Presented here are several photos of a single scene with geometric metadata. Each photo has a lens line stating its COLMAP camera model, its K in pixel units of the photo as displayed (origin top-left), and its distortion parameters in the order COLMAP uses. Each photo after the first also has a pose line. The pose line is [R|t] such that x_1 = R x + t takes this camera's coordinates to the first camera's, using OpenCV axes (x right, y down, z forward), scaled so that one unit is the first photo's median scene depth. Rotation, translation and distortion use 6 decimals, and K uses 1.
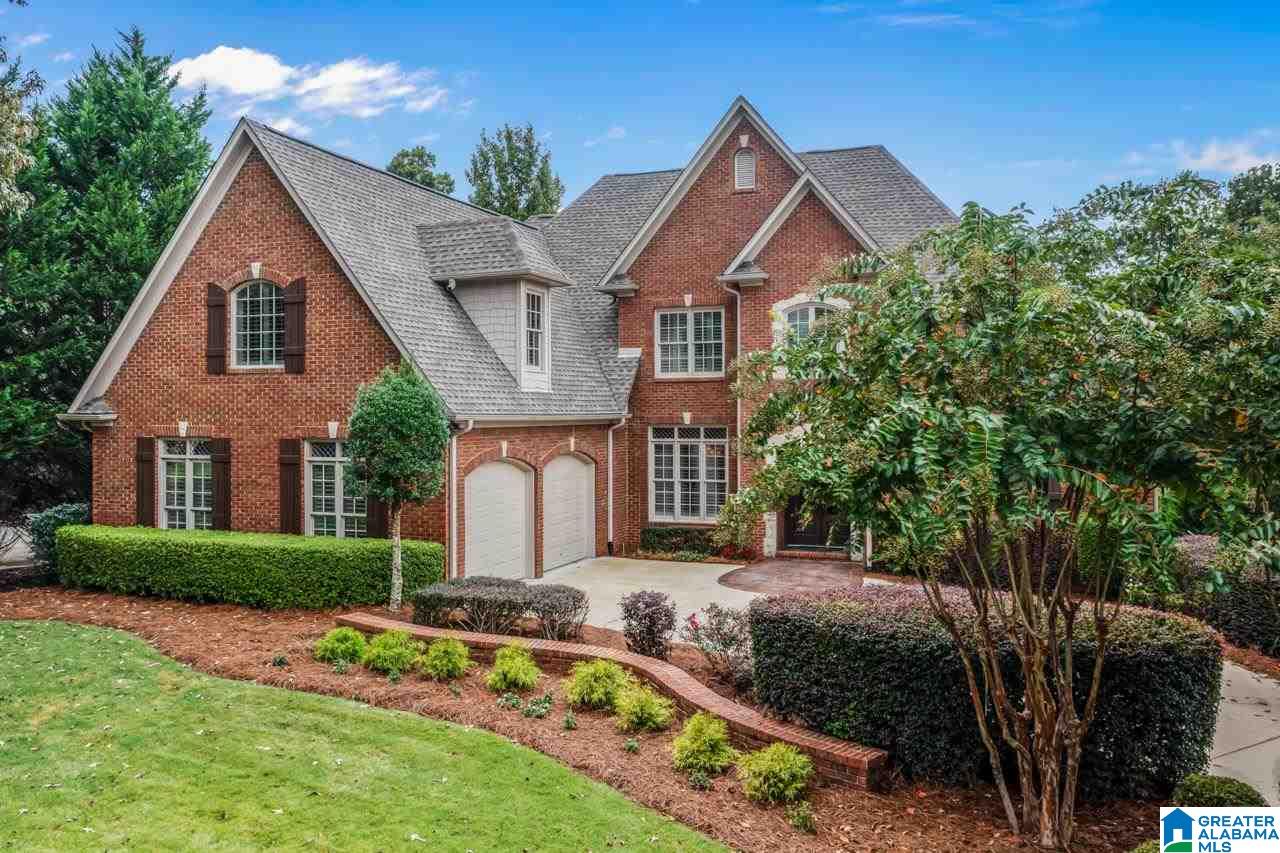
lens RADIAL K [[1018.2, 0, 640.4], [0, 1018.2, 421.6], [0, 0, 1]] dist [-0.013634, 0.007623]
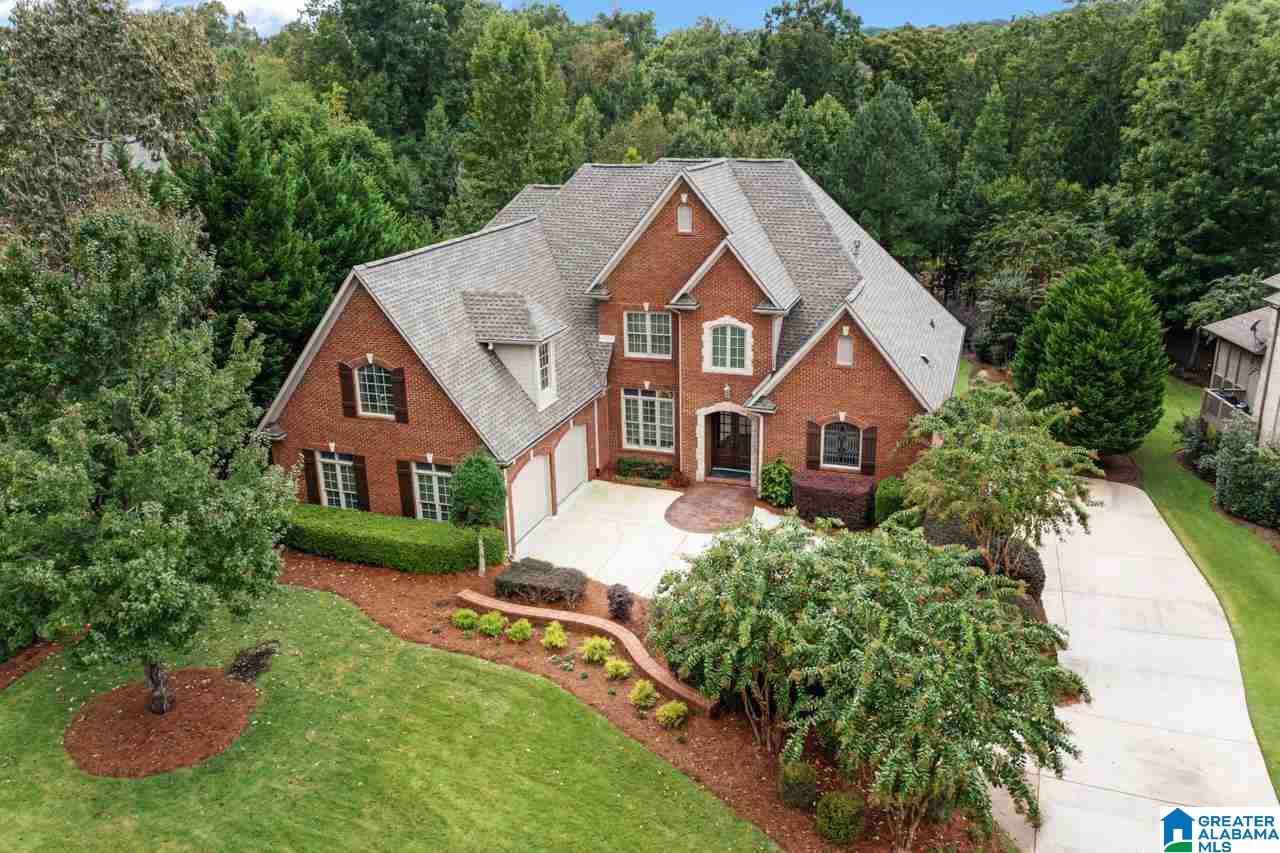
lens RADIAL K [[1018.2, 0, 639.6], [0, 1018.2, 431.9], [0, 0, 1]] dist [-0.013634, 0.007623]
pose [[0.999691, -0.022057, 0.011433, 0.019827], [0.017090, 0.944540, 0.327951, -0.496763], [-0.018033, -0.327654, 0.944626, -0.490215]]
